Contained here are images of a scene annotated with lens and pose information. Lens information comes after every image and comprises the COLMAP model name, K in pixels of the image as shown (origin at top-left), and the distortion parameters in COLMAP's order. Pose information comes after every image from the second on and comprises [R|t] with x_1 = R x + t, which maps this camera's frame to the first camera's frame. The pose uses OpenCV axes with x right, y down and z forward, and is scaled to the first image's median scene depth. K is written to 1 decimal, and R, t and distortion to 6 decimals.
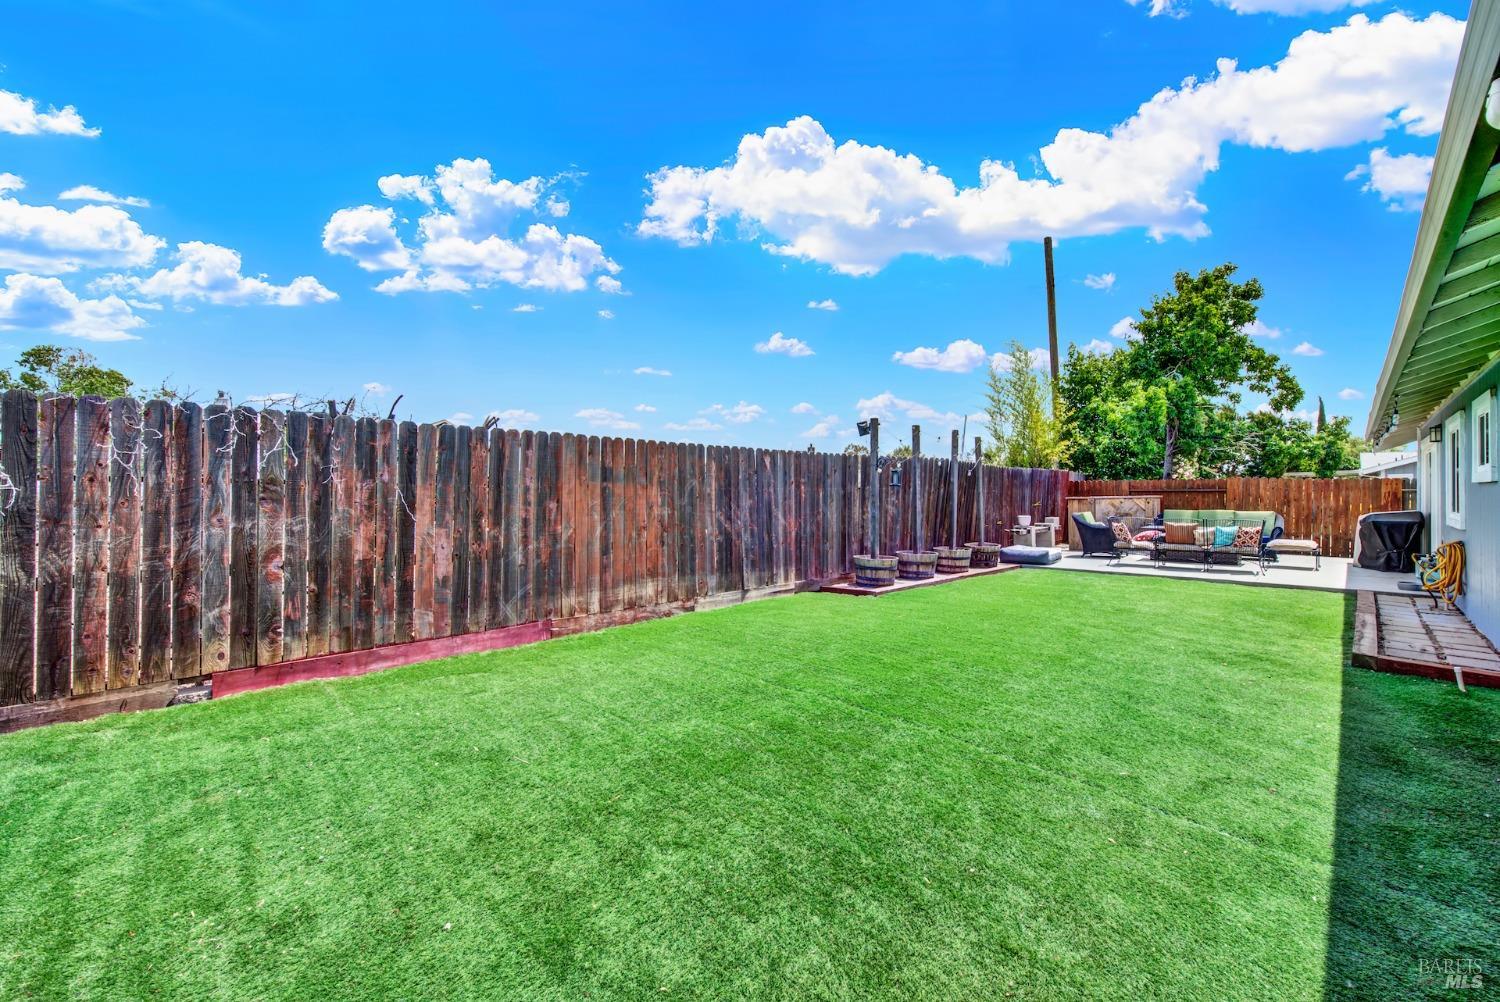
lens RADIAL K [[616.3, 0, 739.2], [0, 616.3, 500.5], [0, 0, 1]] dist [0.001509, 0.000054]
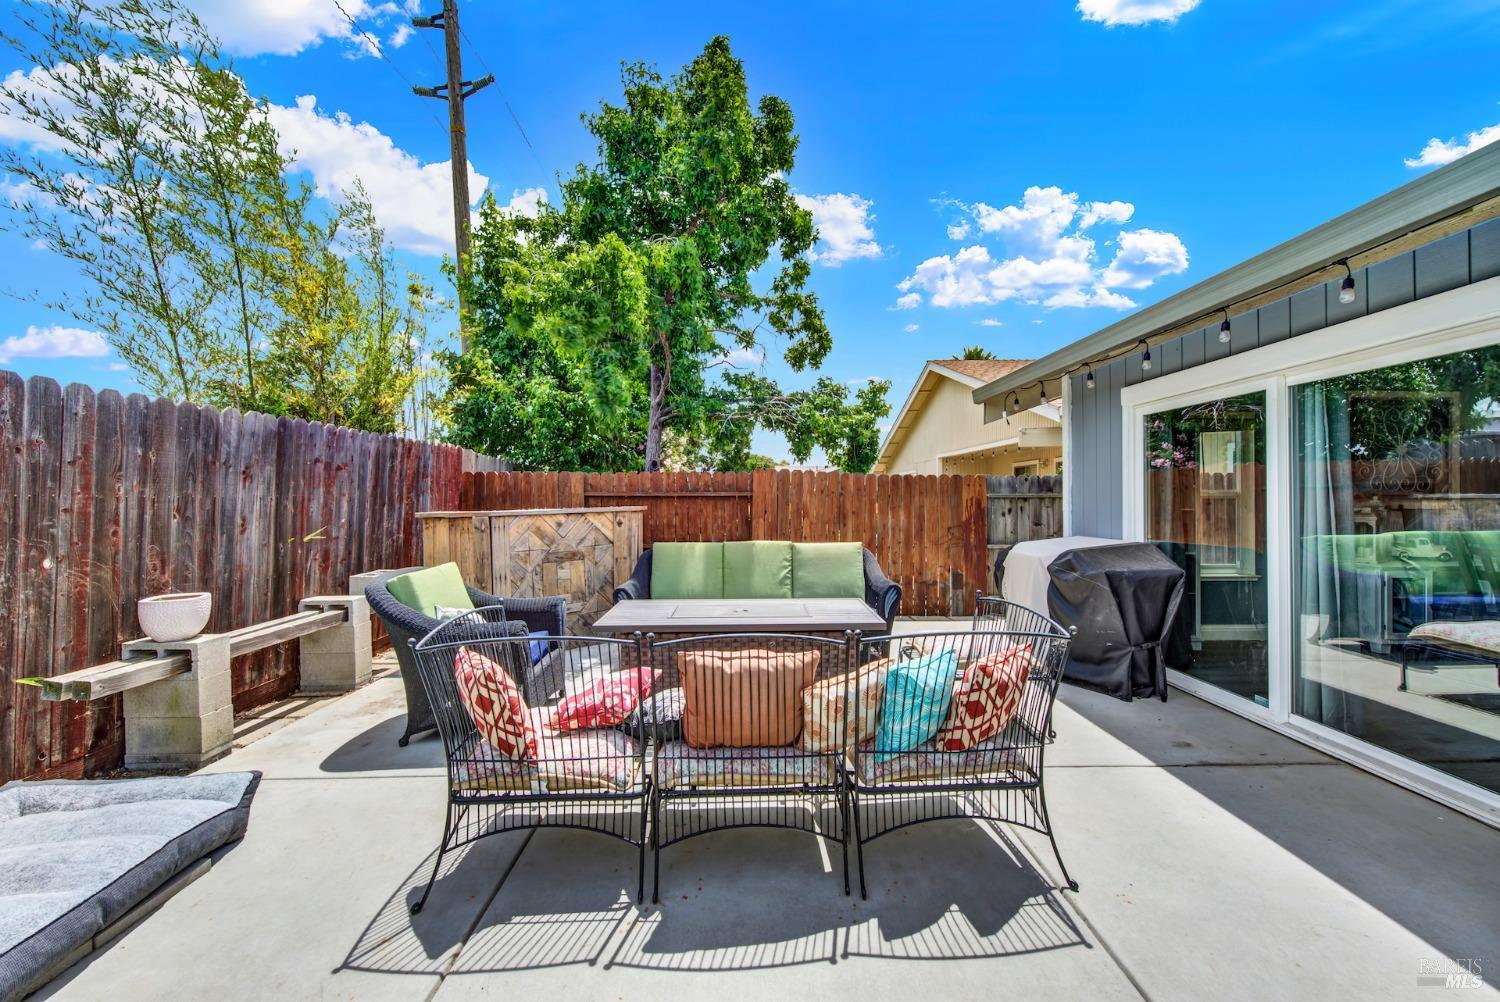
lens RADIAL K [[616.1, 0, 752.6], [0, 616.1, 497.1], [0, 0, 1]] dist [0.003241, -0.000343]
pose [[0.704658, 0.005052, 0.709529, 0.431050], [0.008506, 0.999843, -0.015566, -0.007297], [-0.709496, 0.017004, 0.704505, 0.642026]]
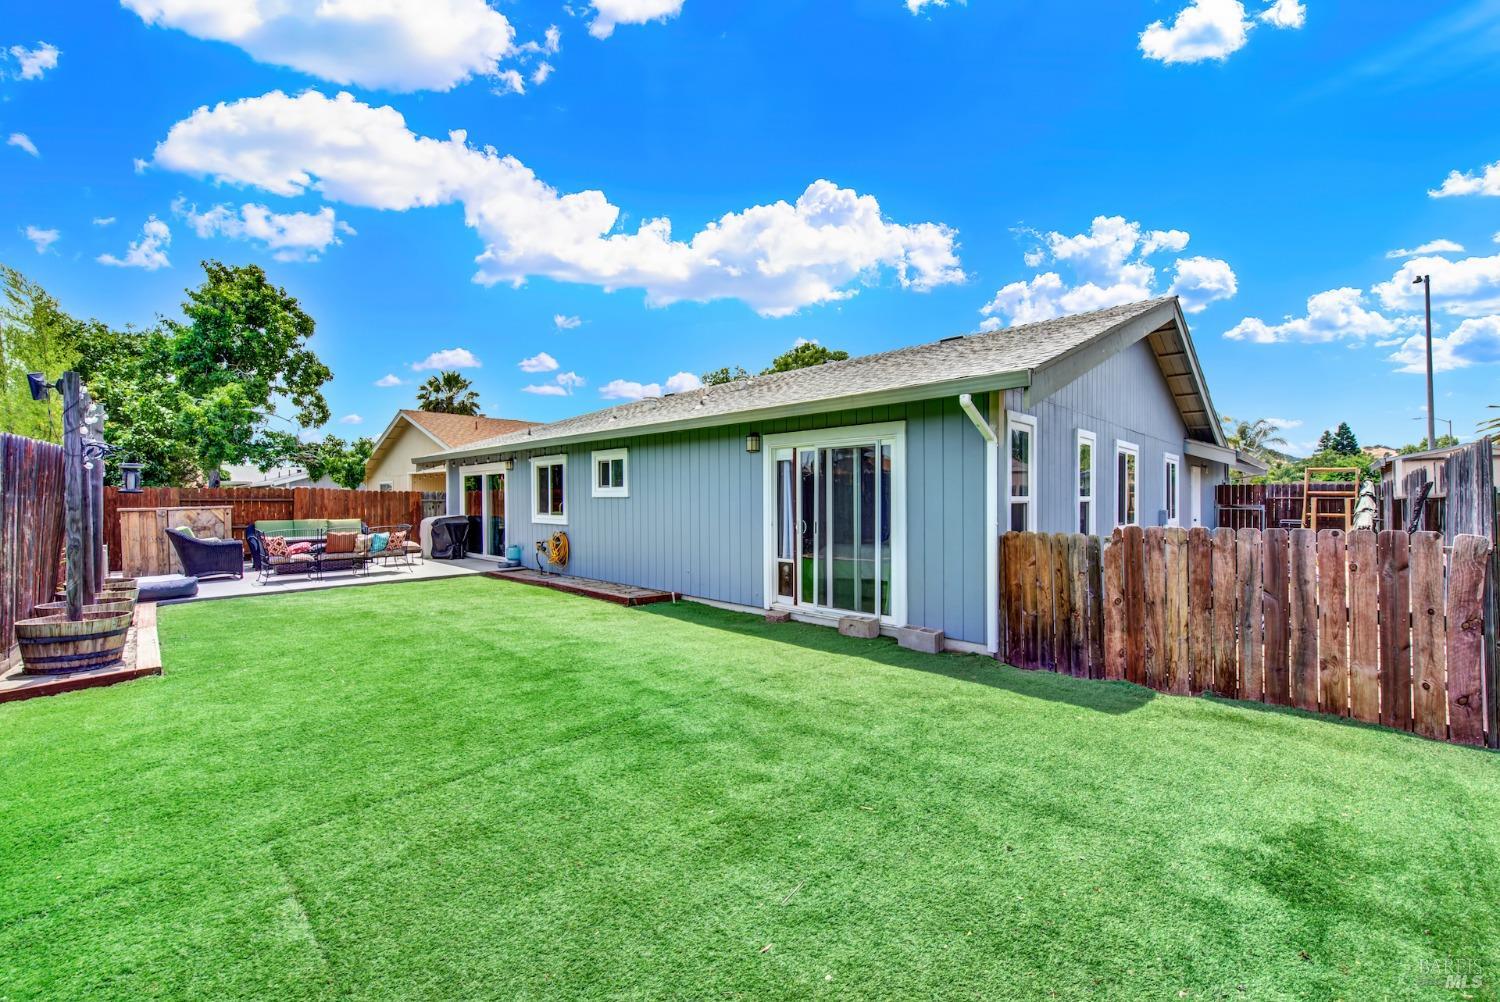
lens RADIAL K [[604.0, 0, 753.9], [0, 604.0, 501.0], [0, 0, 1]] dist [-0.004187, -0.000237]
pose [[-0.016188, 0.000421, 0.999869, -0.218417], [0.014621, 0.999893, -0.000185, -0.003680], [-0.999762, 0.014616, -0.016192, 0.250736]]
